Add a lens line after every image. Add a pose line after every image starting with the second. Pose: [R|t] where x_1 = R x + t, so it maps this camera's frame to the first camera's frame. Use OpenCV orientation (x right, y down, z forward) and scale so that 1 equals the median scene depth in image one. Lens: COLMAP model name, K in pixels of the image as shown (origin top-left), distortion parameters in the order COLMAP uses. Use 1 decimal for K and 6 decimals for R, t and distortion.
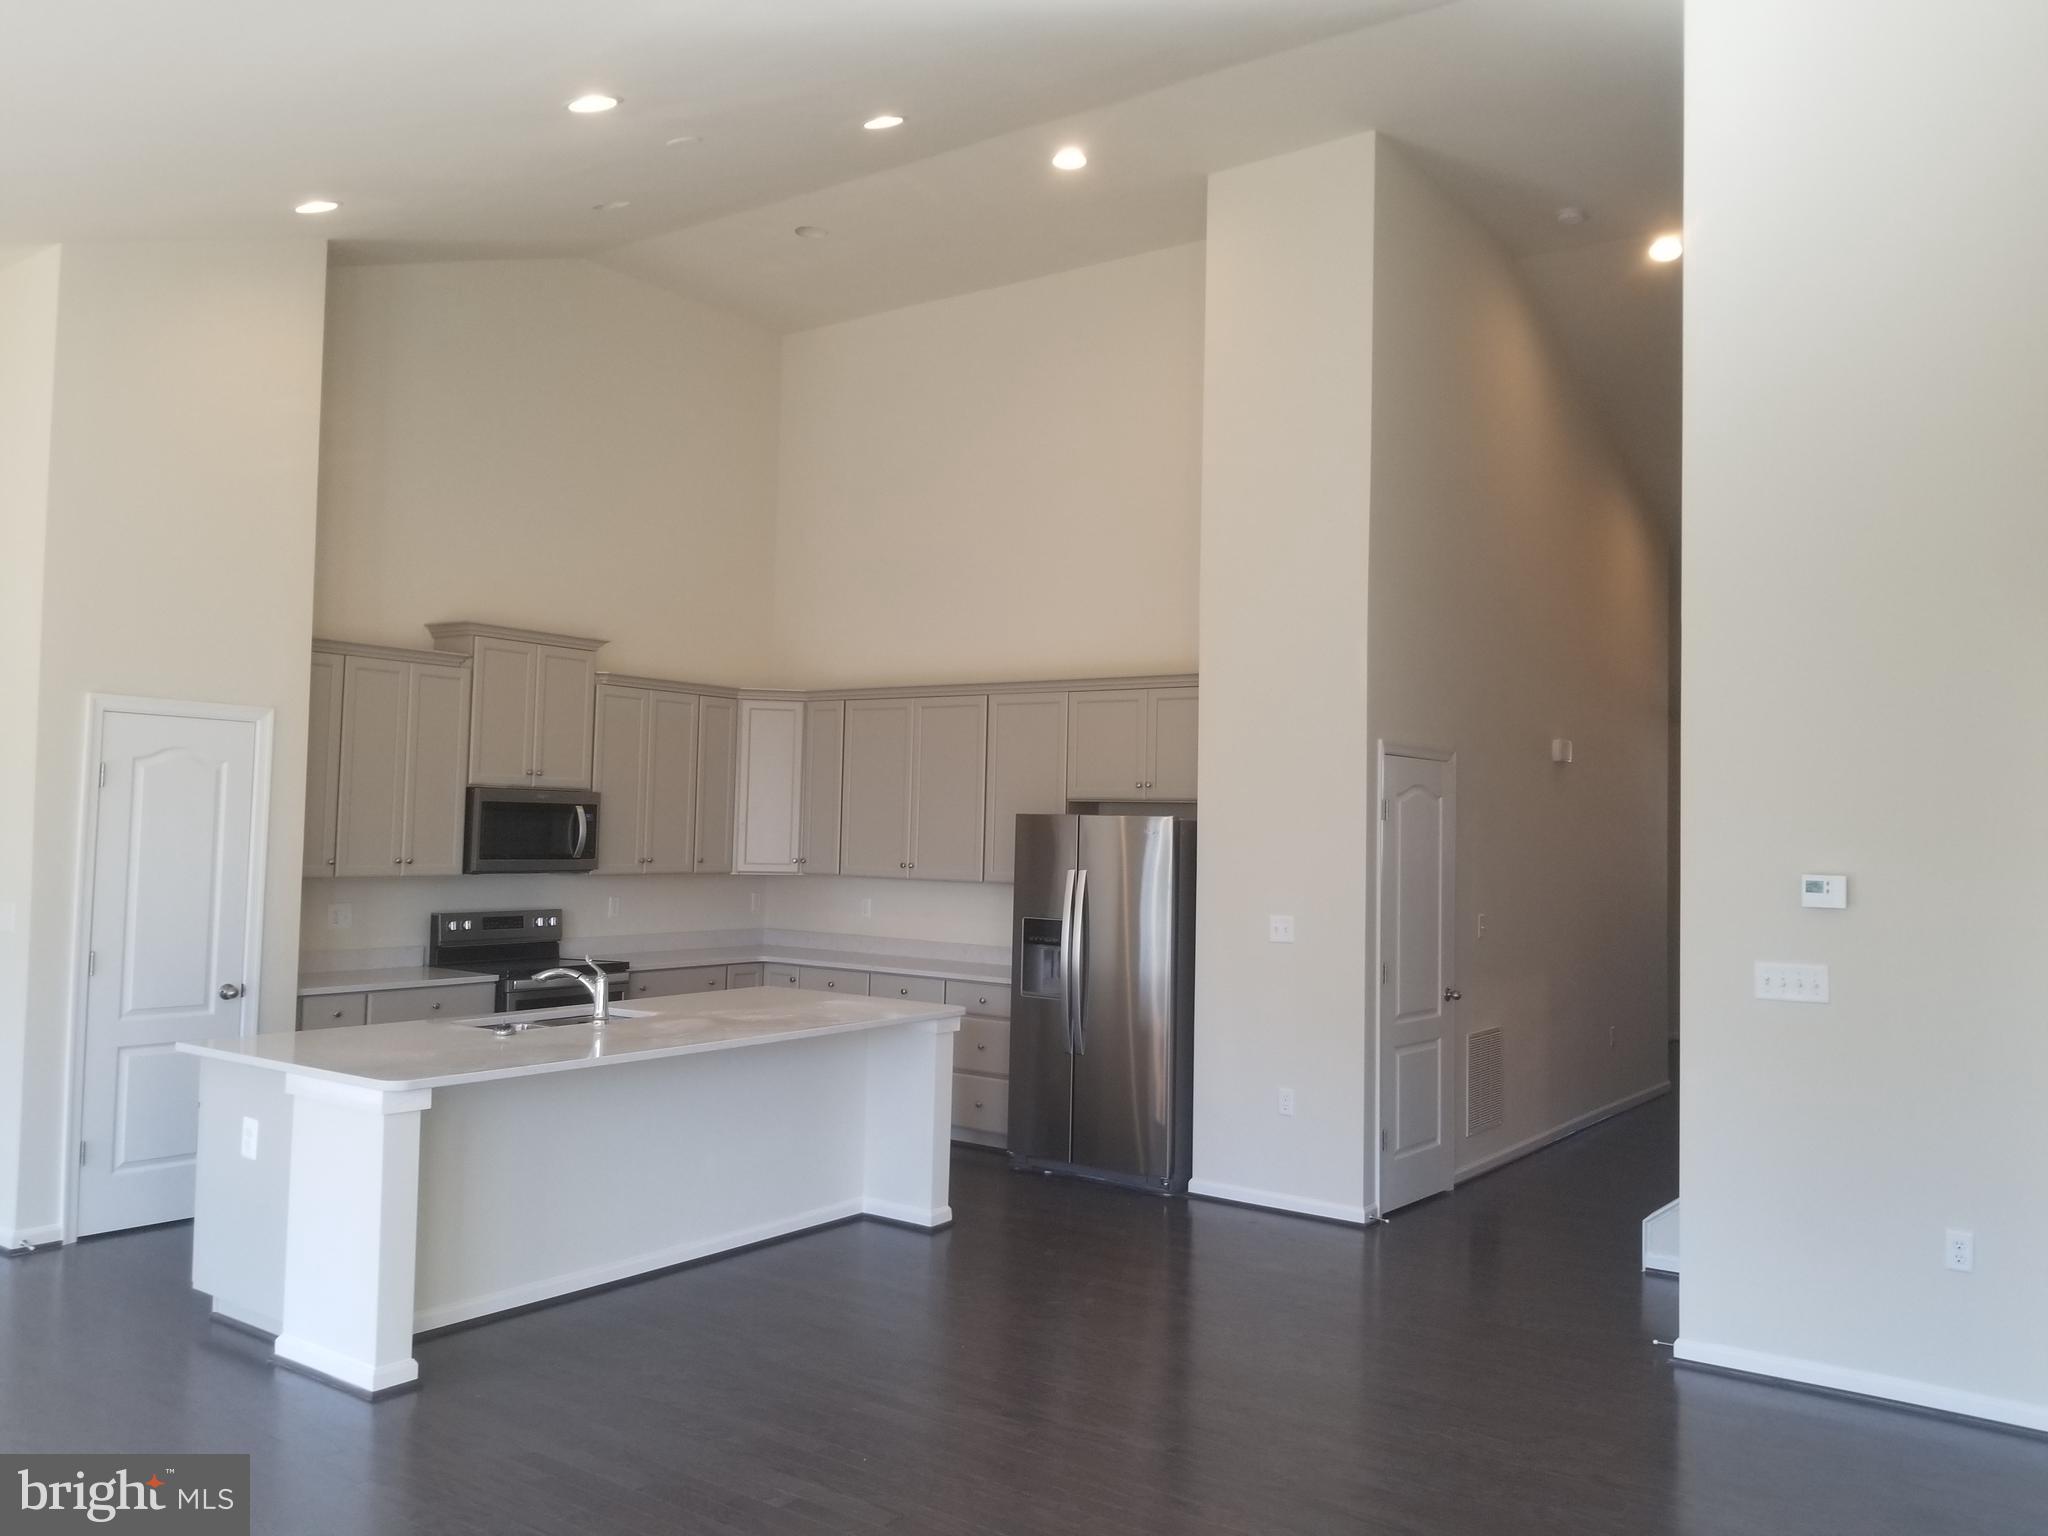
lens RADIAL K [[1569.9, 0, 1006.3], [0, 1569.9, 770.1], [0, 0, 1]] dist [0.065905, -0.003580]
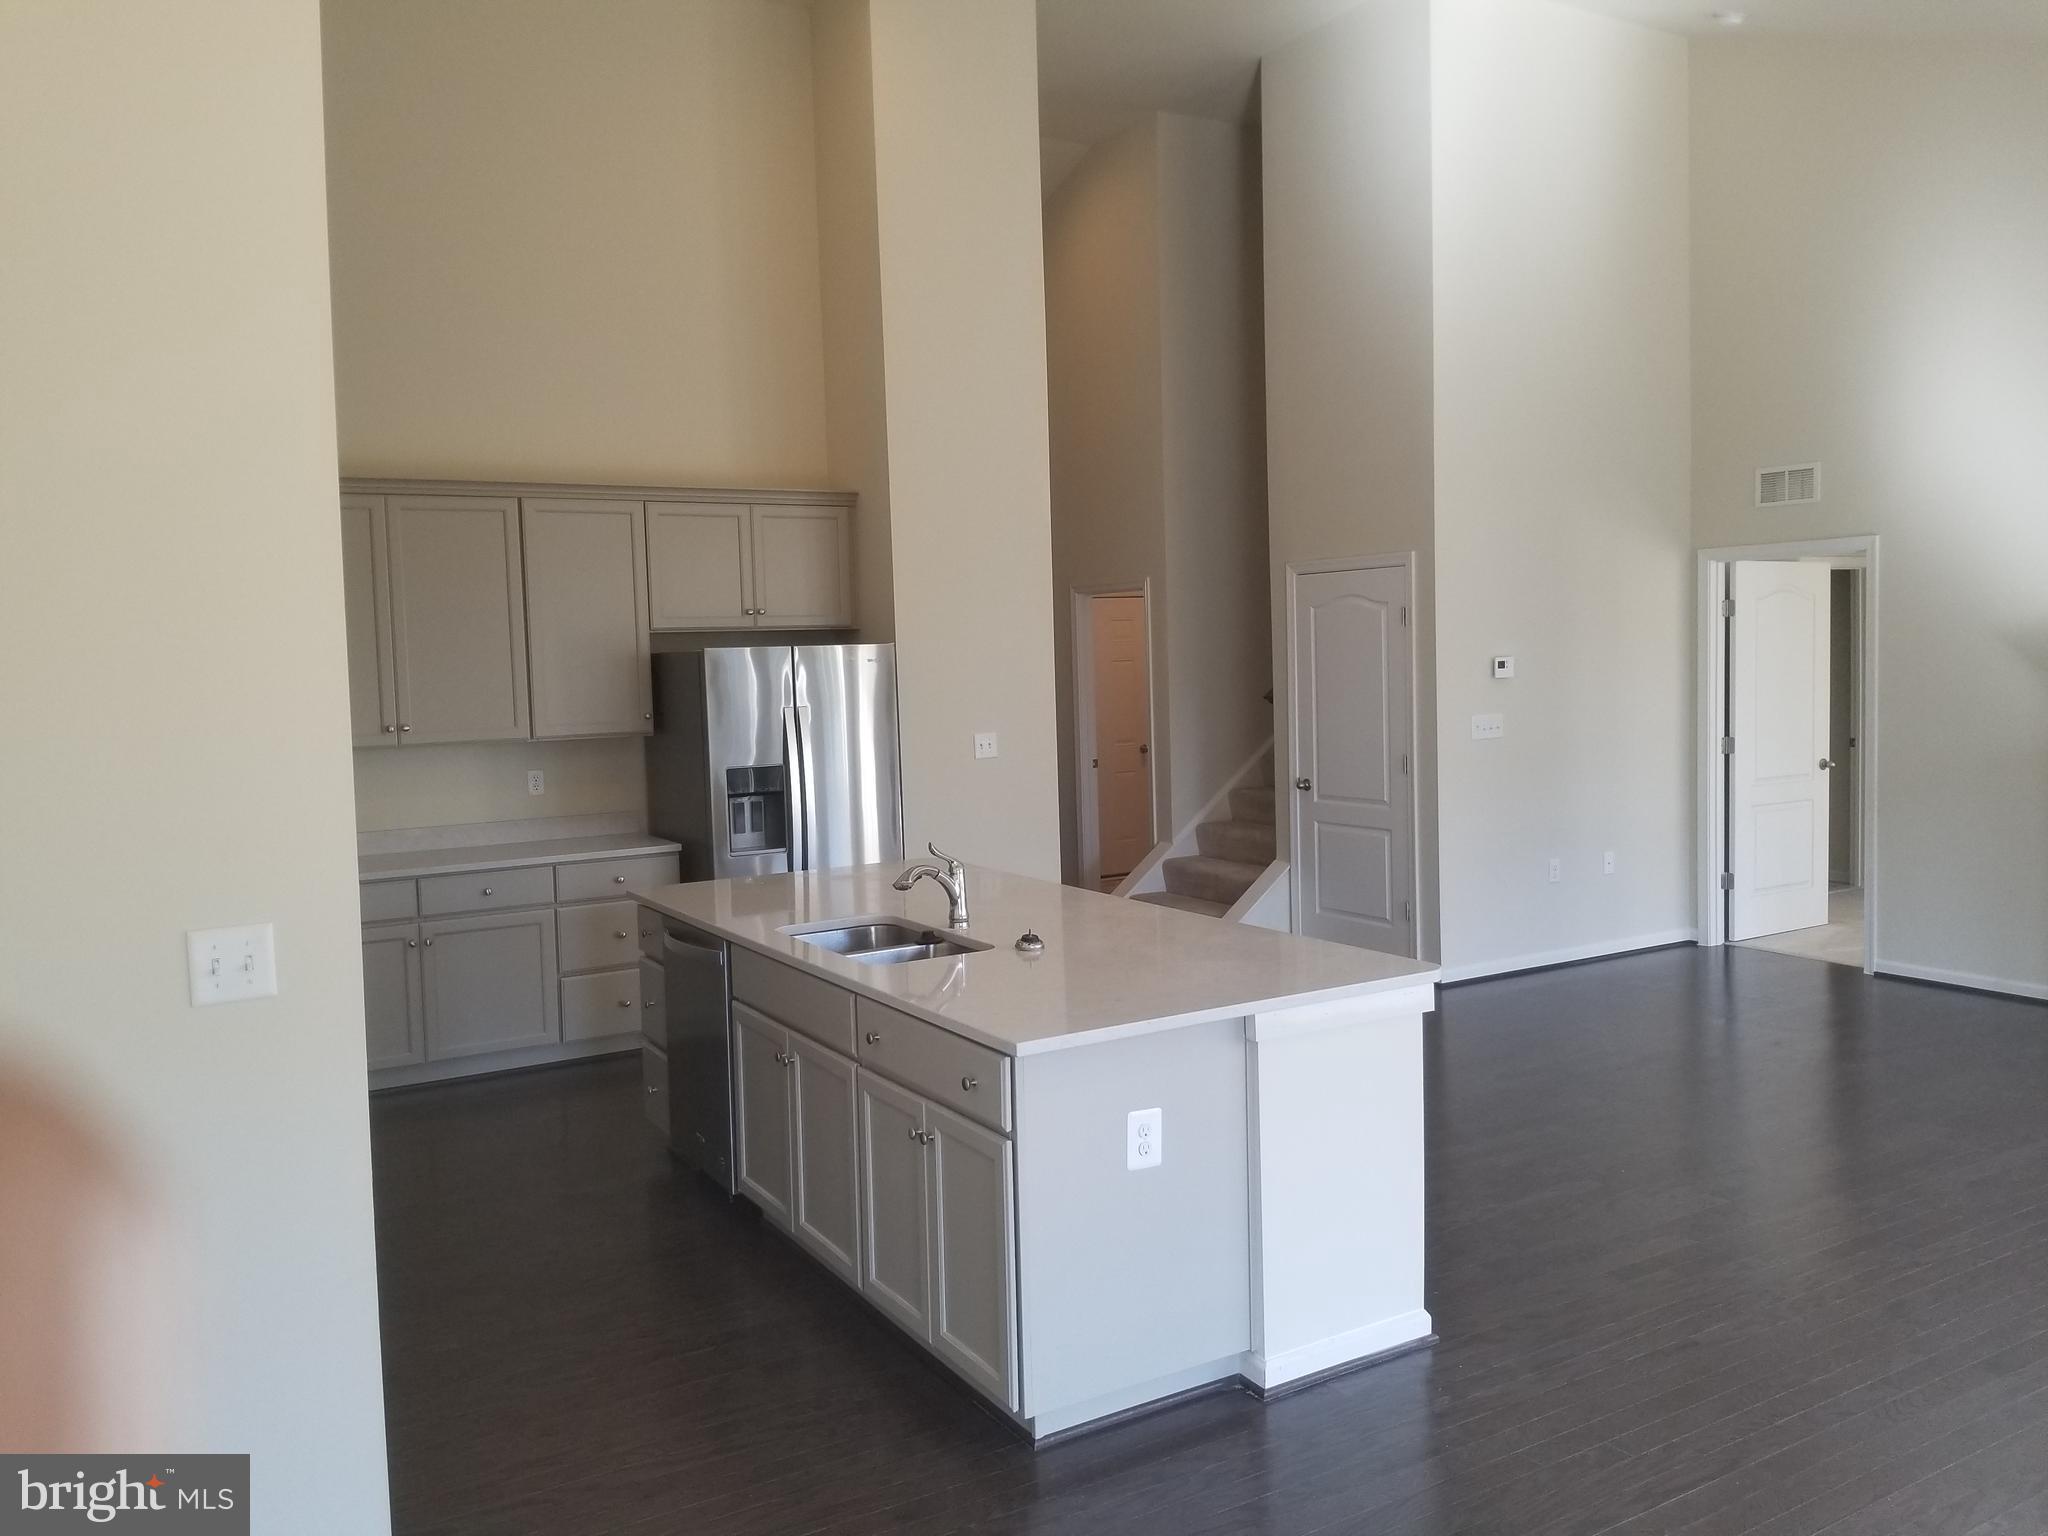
lens RADIAL K [[1569.9, 0, 1009.0], [0, 1569.9, 752.8], [0, 0, 1]] dist [0.065905, -0.003580]
pose [[0.383441, -0.092518, 0.918920, -1.054497], [0.004961, 0.995162, 0.098124, 0.003018], [-0.923552, -0.033066, 0.382045, 0.777558]]
